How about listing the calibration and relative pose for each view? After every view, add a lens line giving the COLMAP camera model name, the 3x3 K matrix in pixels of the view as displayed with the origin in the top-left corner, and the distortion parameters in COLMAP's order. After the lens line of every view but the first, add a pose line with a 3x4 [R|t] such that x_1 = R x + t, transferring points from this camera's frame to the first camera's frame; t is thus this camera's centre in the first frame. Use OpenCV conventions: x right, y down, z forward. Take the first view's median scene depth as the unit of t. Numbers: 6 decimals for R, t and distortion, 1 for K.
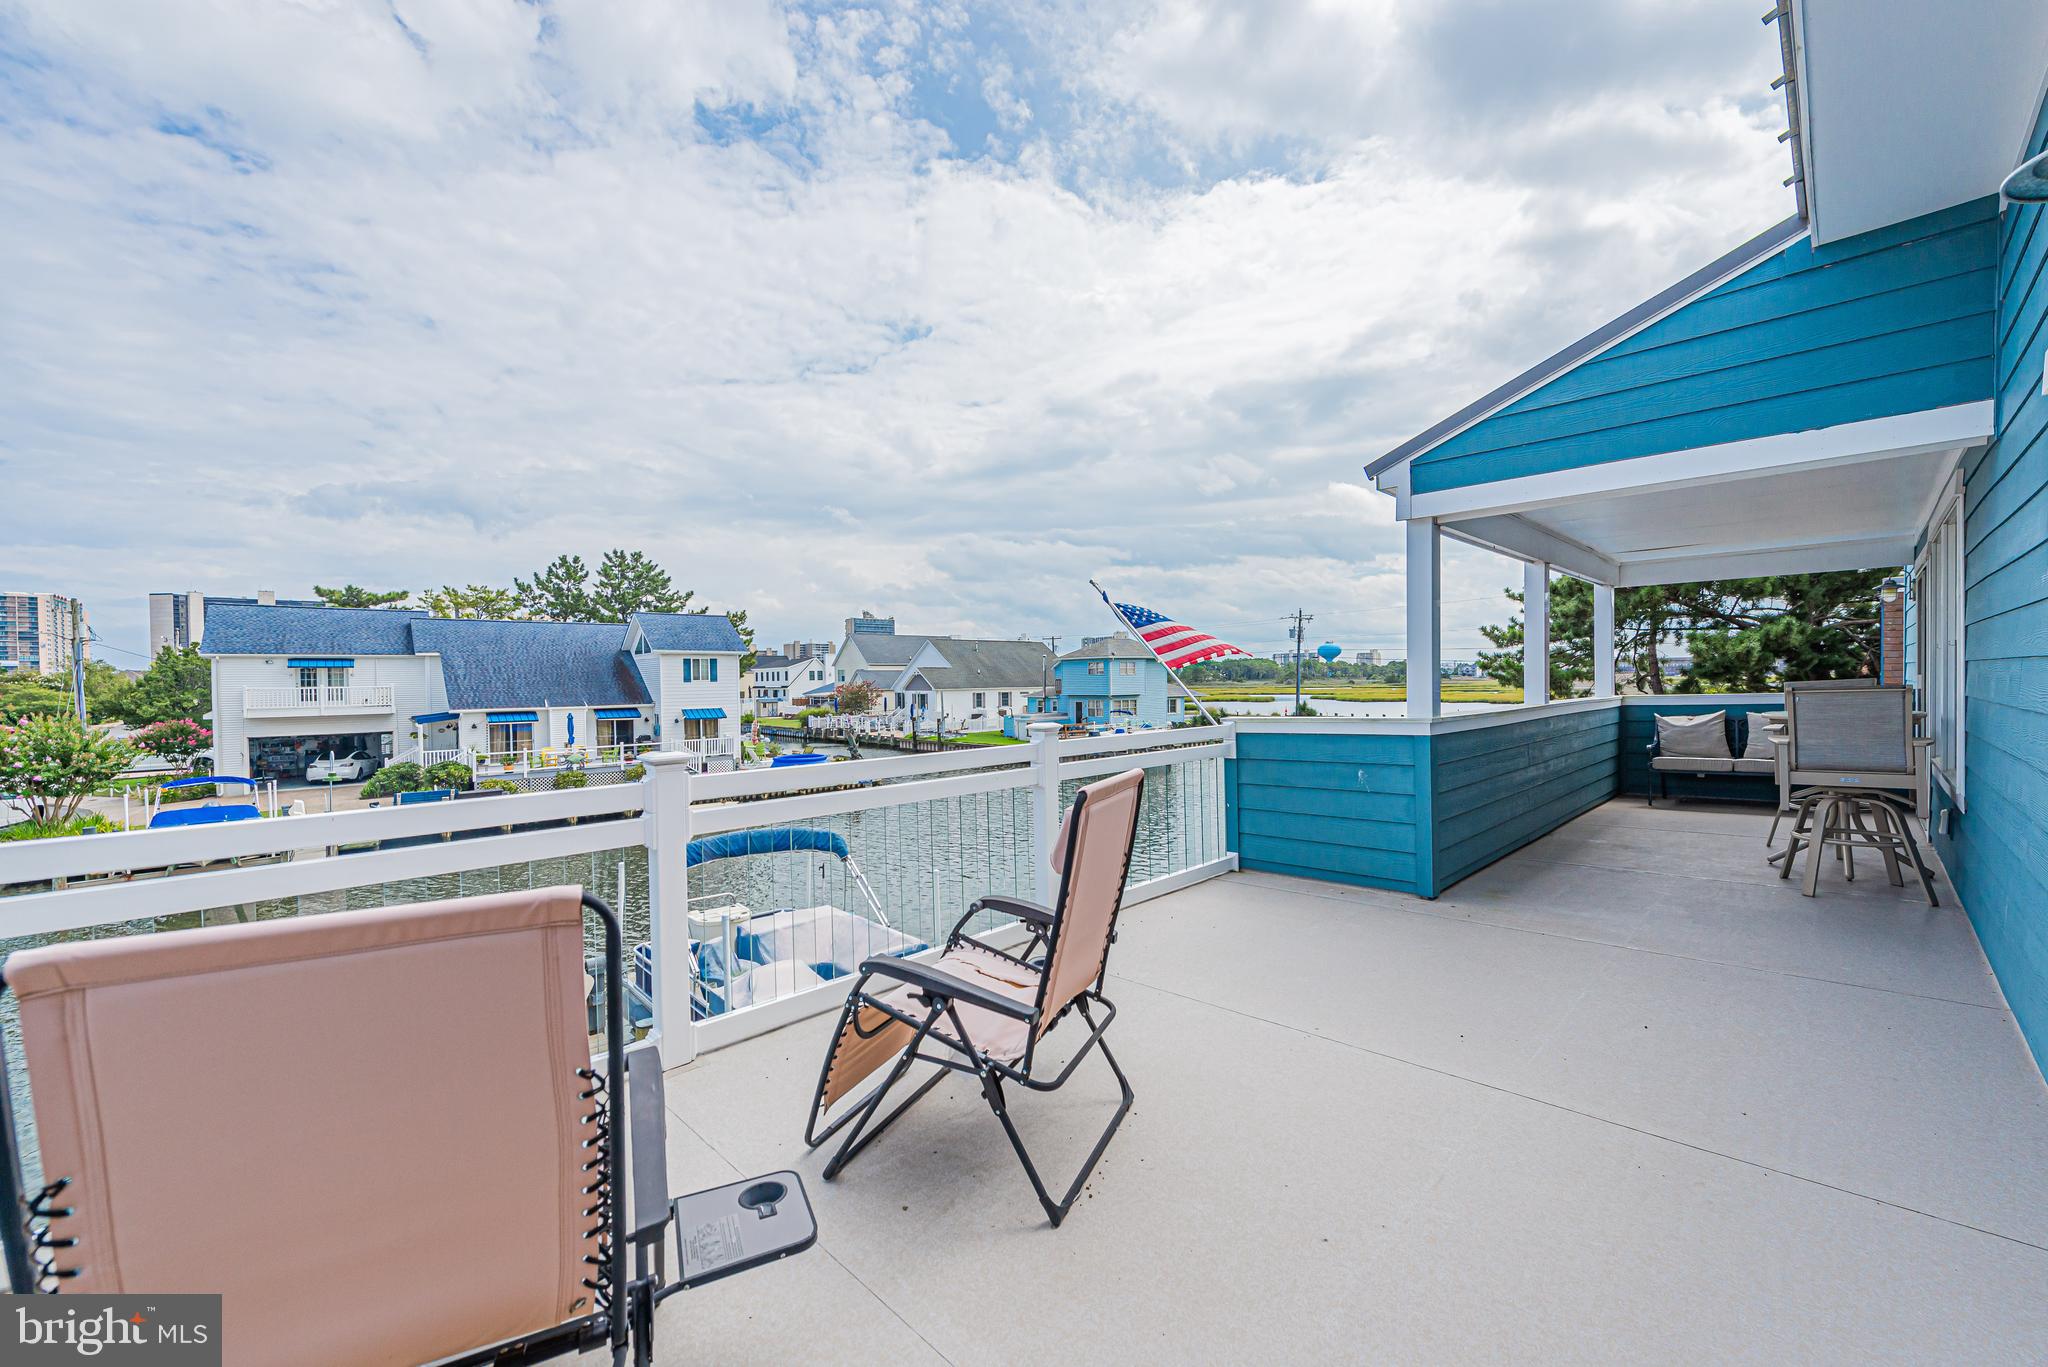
lens RADIAL K [[807.0, 0, 1027.0], [0, 807.0, 689.8], [0, 0, 1]] dist [0.013687, -0.003699]
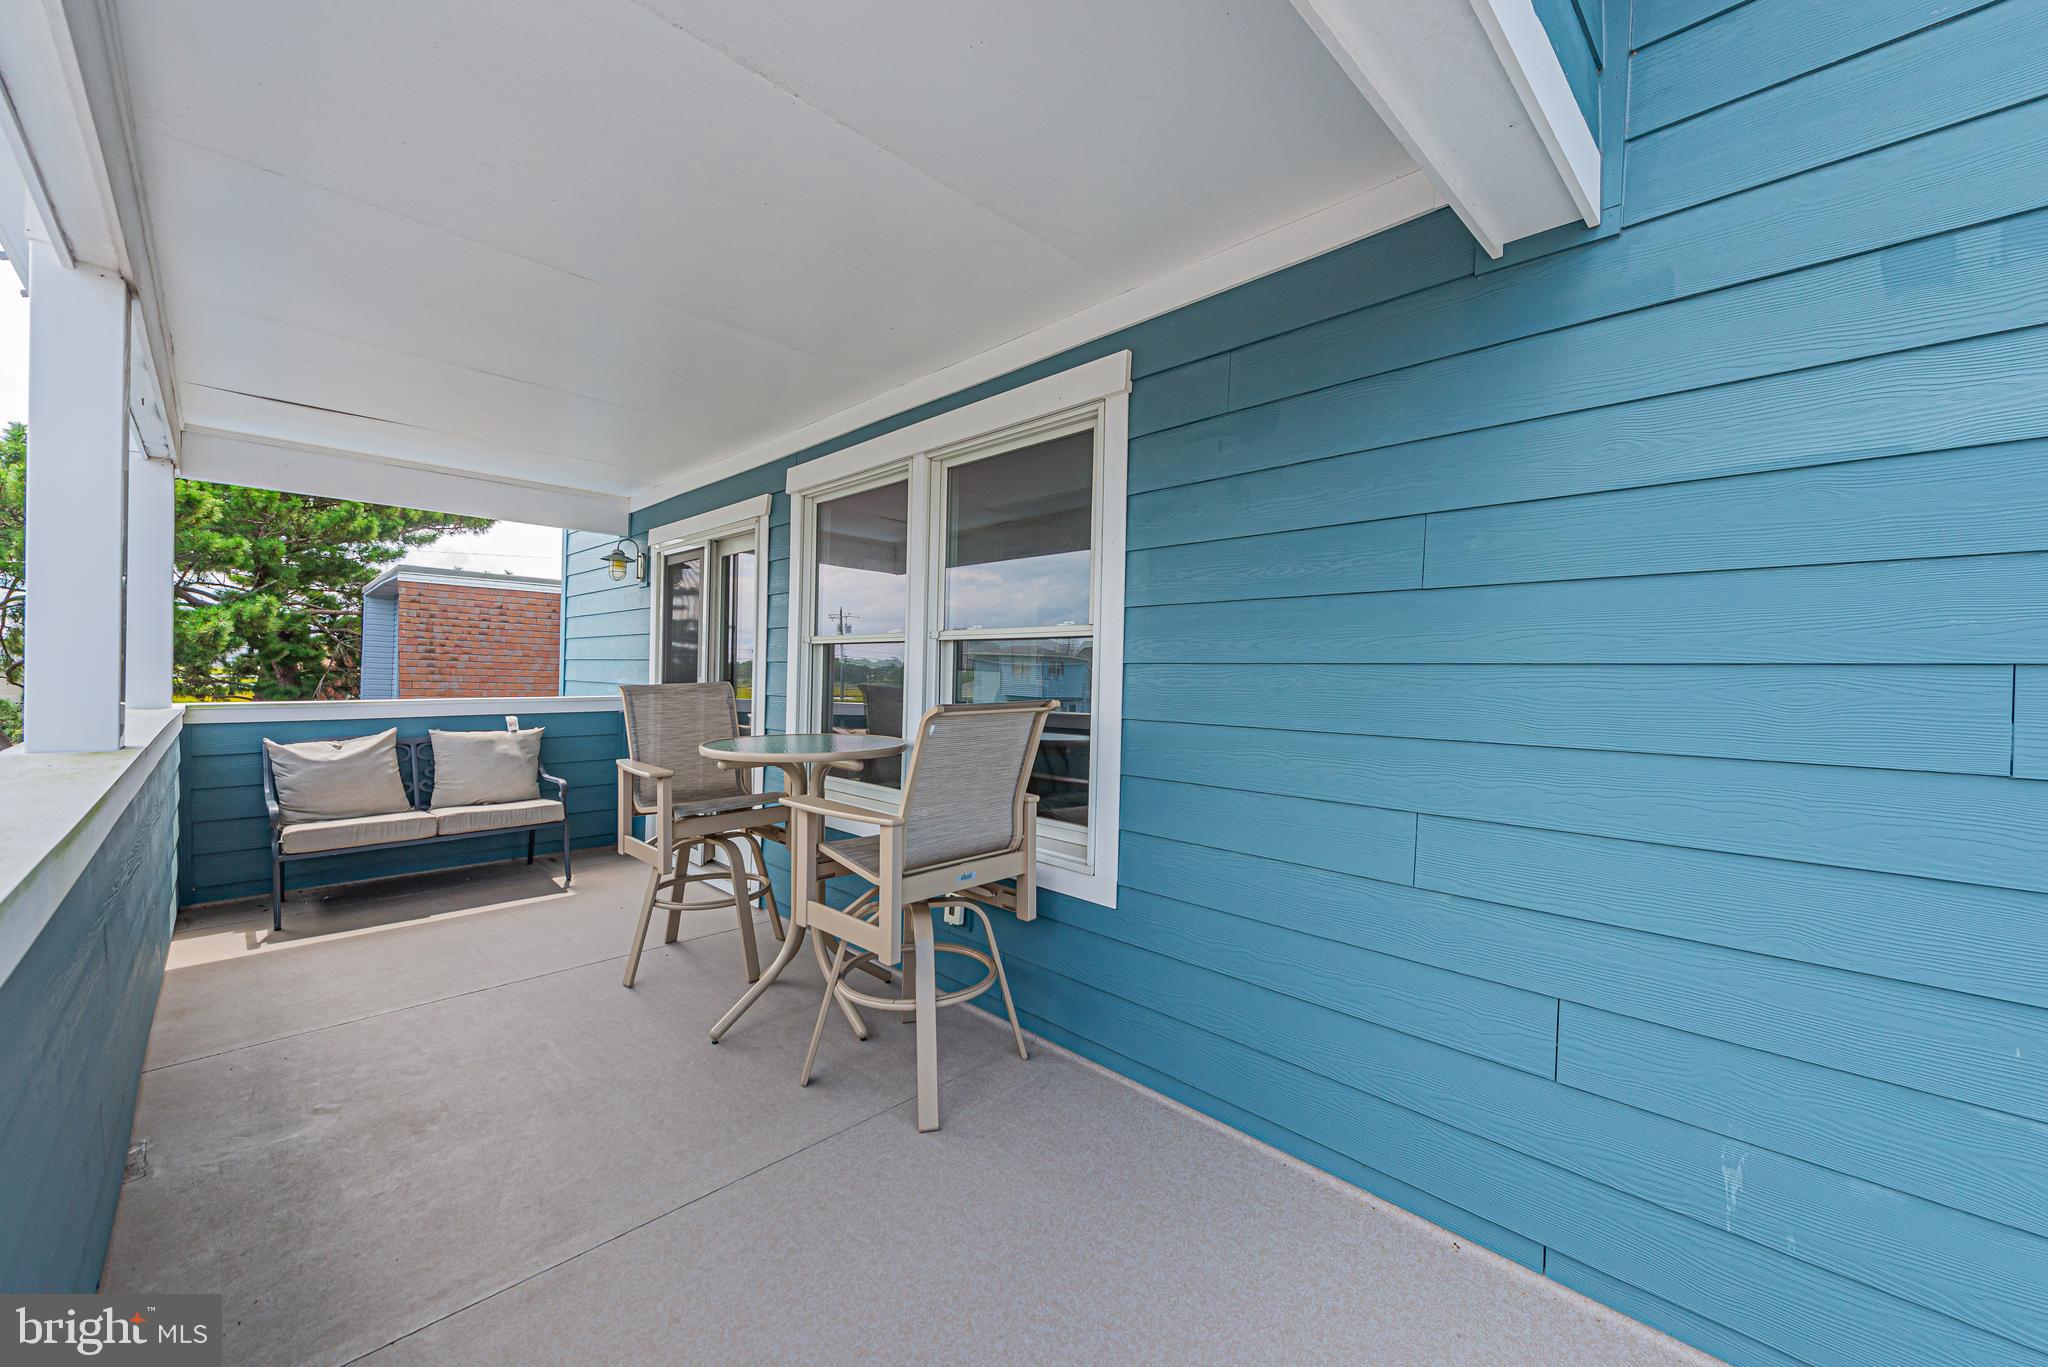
lens RADIAL K [[807.0, 0, 1019.4], [0, 807.0, 684.9], [0, 0, 1]] dist [0.013687, -0.003699]
pose [[0.003357, 0.006356, 0.999974, 0.250933], [-0.011999, 0.999908, -0.006315, -0.007577], [-0.999922, -0.011978, 0.003433, 0.508765]]
